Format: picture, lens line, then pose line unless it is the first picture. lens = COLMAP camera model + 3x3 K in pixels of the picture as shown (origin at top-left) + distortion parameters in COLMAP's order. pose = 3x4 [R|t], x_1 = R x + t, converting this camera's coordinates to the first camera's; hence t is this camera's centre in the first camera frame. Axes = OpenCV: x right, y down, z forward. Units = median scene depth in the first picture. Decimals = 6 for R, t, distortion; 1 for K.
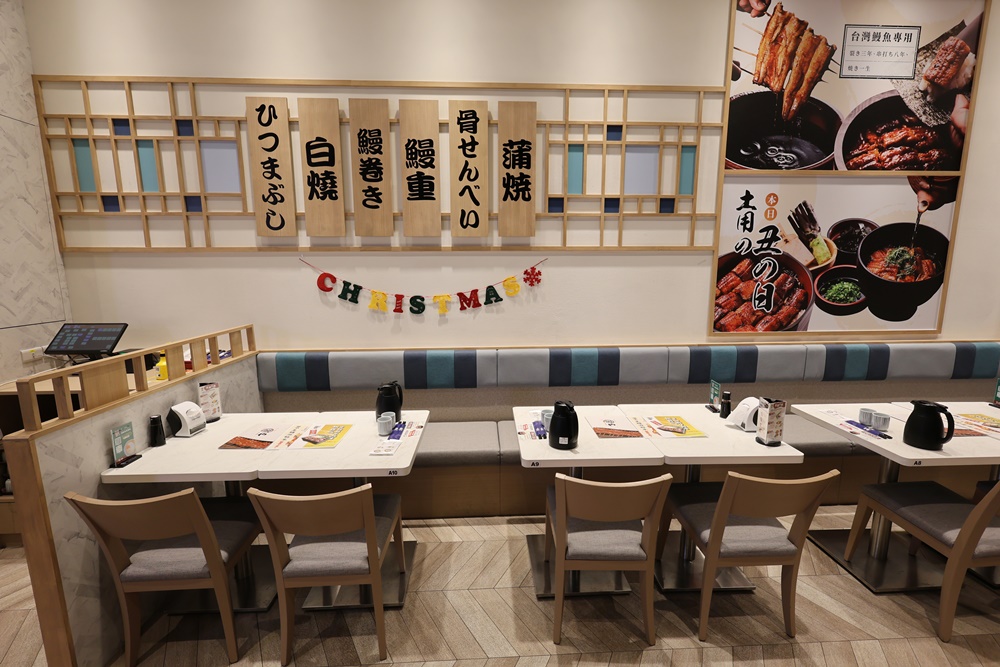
lens RADIAL K [[437.5, 0, 501.8], [0, 437.5, 322.0], [0, 0, 1]] dist [-0.002840, -0.000050]
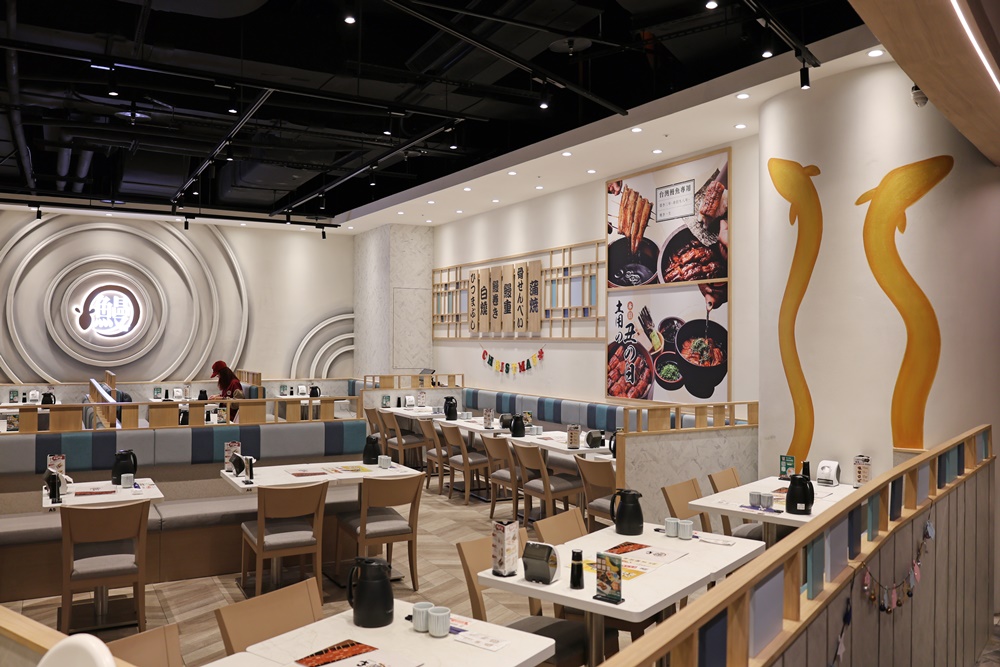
lens RADIAL K [[804.5, 0, 498.5], [0, 804.5, 338.2], [0, 0, 1]] dist [-0.013300, -0.002395]
pose [[0.443942, 0.002930, -0.896051, 2.863339], [-0.144804, 0.987085, -0.068515, 0.074182], [0.884278, 0.160168, 0.438633, -0.552669]]
